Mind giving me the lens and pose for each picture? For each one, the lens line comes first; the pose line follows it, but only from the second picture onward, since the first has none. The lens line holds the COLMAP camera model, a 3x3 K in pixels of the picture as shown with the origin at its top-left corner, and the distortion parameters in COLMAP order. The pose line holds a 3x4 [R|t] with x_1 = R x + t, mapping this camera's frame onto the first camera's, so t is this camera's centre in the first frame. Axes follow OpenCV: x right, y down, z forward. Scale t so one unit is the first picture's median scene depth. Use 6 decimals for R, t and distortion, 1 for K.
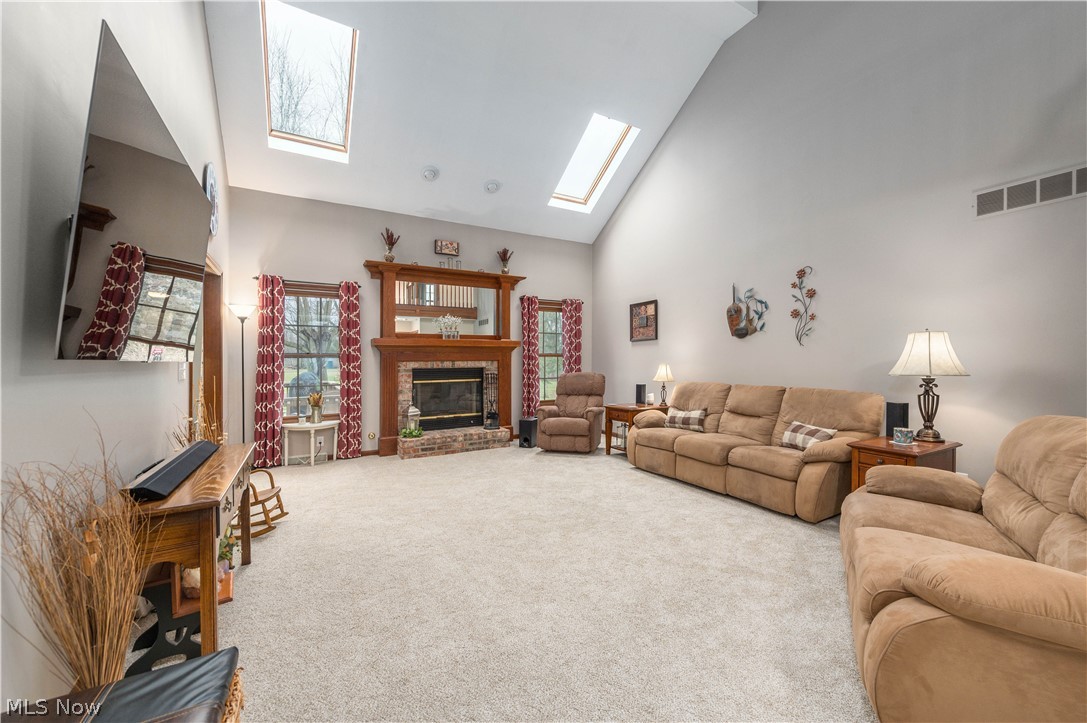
lens RADIAL K [[423.7, 0, 511.0], [0, 423.7, 358.4], [0, 0, 1]] dist [0.013658, -0.000804]
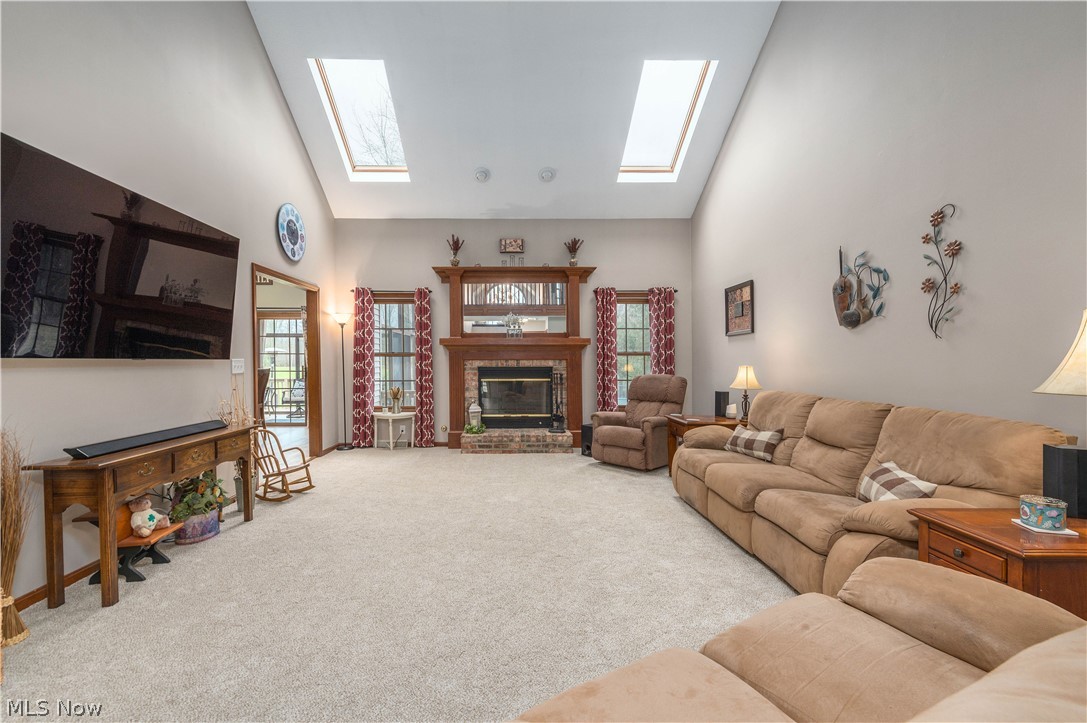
lens RADIAL K [[423.7, 0, 539.5], [0, 423.7, 357.8], [0, 0, 1]] dist [0.013658, -0.000804]
pose [[0.877640, 0.003307, -0.479308, 0.428066], [-0.001819, 0.999992, 0.003570, -0.002719], [0.479316, -0.002261, 0.877639, 0.180043]]
